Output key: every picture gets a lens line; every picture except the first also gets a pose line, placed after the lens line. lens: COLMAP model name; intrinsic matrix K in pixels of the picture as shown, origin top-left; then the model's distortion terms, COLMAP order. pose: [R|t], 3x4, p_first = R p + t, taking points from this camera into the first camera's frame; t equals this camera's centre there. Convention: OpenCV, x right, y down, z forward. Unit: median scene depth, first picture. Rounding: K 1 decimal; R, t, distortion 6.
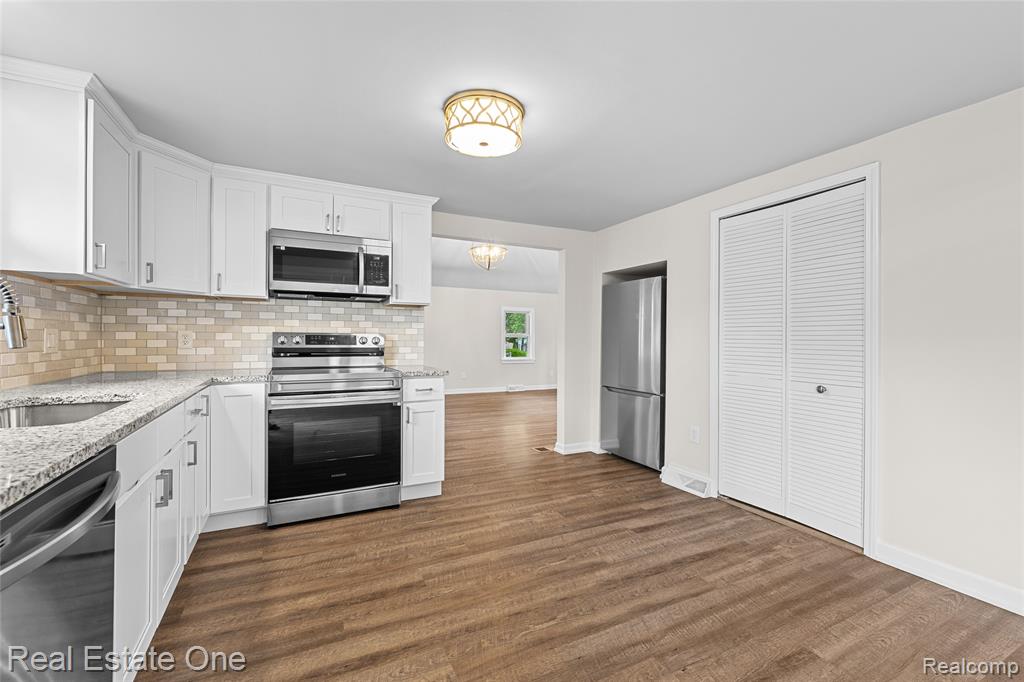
lens RADIAL K [[425.8, 0, 507.7], [0, 425.8, 343.2], [0, 0, 1]] dist [-0.002786, -0.000082]
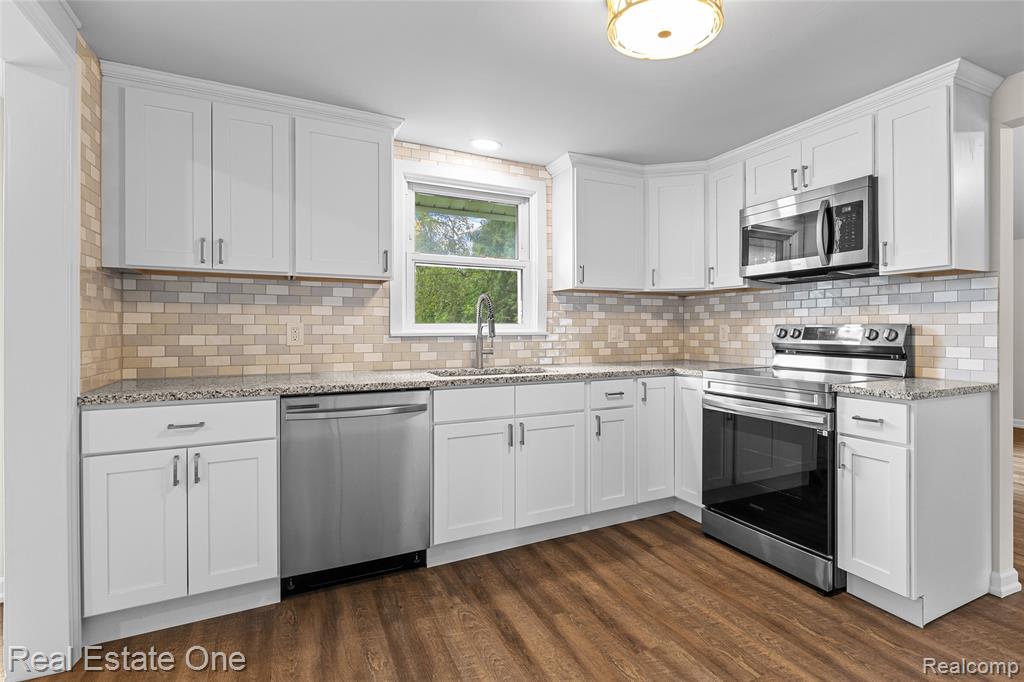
lens RADIAL K [[511.1, 0, 547.6], [0, 511.1, 332.7], [0, 0, 1]] dist [-0.005305, 0.000005]
pose [[0.025143, 0.001430, -0.999683, 0.624662], [-0.007881, 0.999968, 0.001232, -0.009674], [0.999653, 0.007847, 0.025153, 0.696044]]
